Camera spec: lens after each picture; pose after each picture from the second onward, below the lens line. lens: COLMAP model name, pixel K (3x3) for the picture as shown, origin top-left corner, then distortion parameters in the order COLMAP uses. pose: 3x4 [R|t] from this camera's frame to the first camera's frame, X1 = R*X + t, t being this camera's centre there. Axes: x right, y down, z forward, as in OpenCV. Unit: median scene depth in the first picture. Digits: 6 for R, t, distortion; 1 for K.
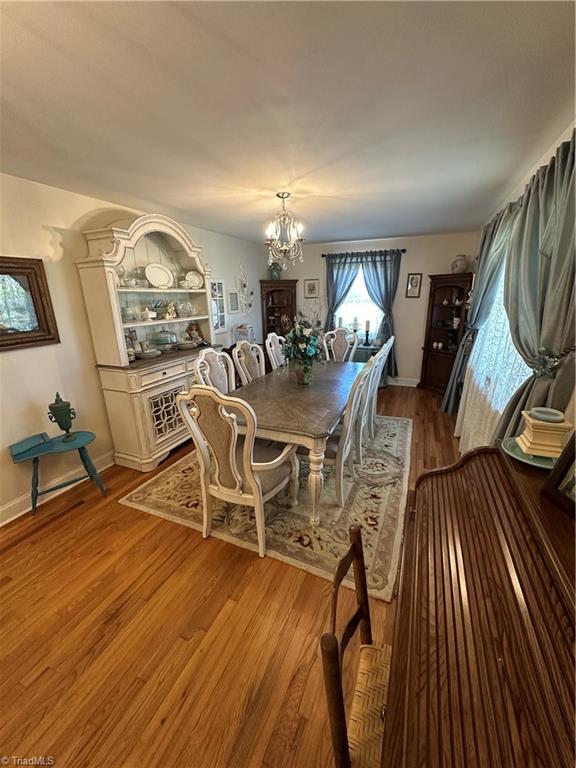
lens RADIAL K [[307.2, 0, 288.2], [0, 307.2, 383.4], [0, 0, 1]] dist [-0.003162, 0.000869]
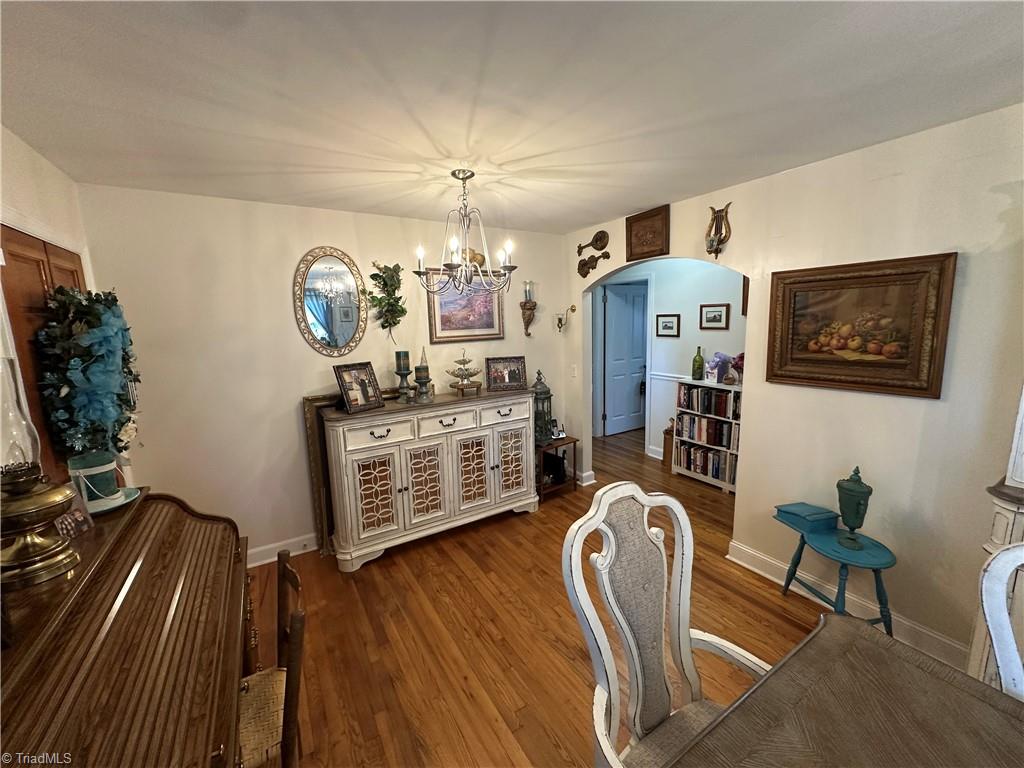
lens RADIAL K [[409.6, 0, 514.8], [0, 409.6, 384.2], [0, 0, 1]] dist [-0.003162, 0.000869]
pose [[-0.565564, 0.162559, -0.808525, 0.209944], [-0.196062, 0.925771, 0.323278, -0.183463], [0.801060, 0.341356, -0.491711, 0.552902]]
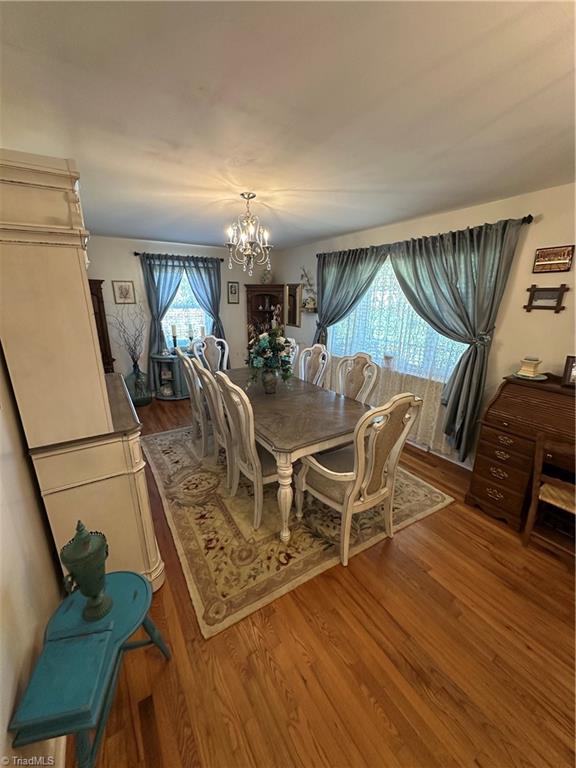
lens RADIAL K [[307.2, 0, 287.7], [0, 307.2, 383.2], [0, 0, 1]] dist [-0.003162, 0.000869]
pose [[0.570623, -0.207019, 0.794690, -0.634831], [0.214928, 0.971621, 0.098782, -0.104324], [-0.792588, 0.114434, 0.598924, 0.330997]]
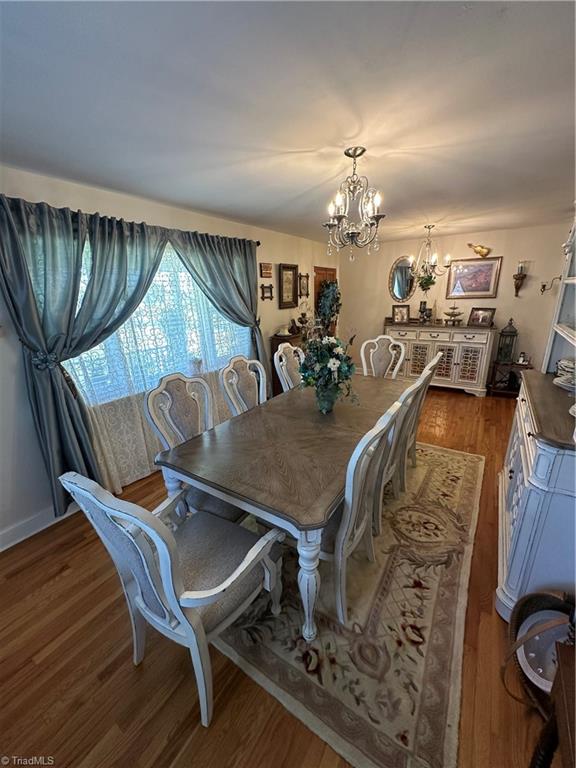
lens RADIAL K [[307.2, 0, 288.0], [0, 307.2, 385.4], [0, 0, 1]] dist [-0.003162, 0.000869]
pose [[-0.984379, -0.009072, 0.175826, 0.004936], [0.088331, 0.838439, 0.537790, -0.442789], [-0.152298, 0.544920, -0.824541, 1.484813]]
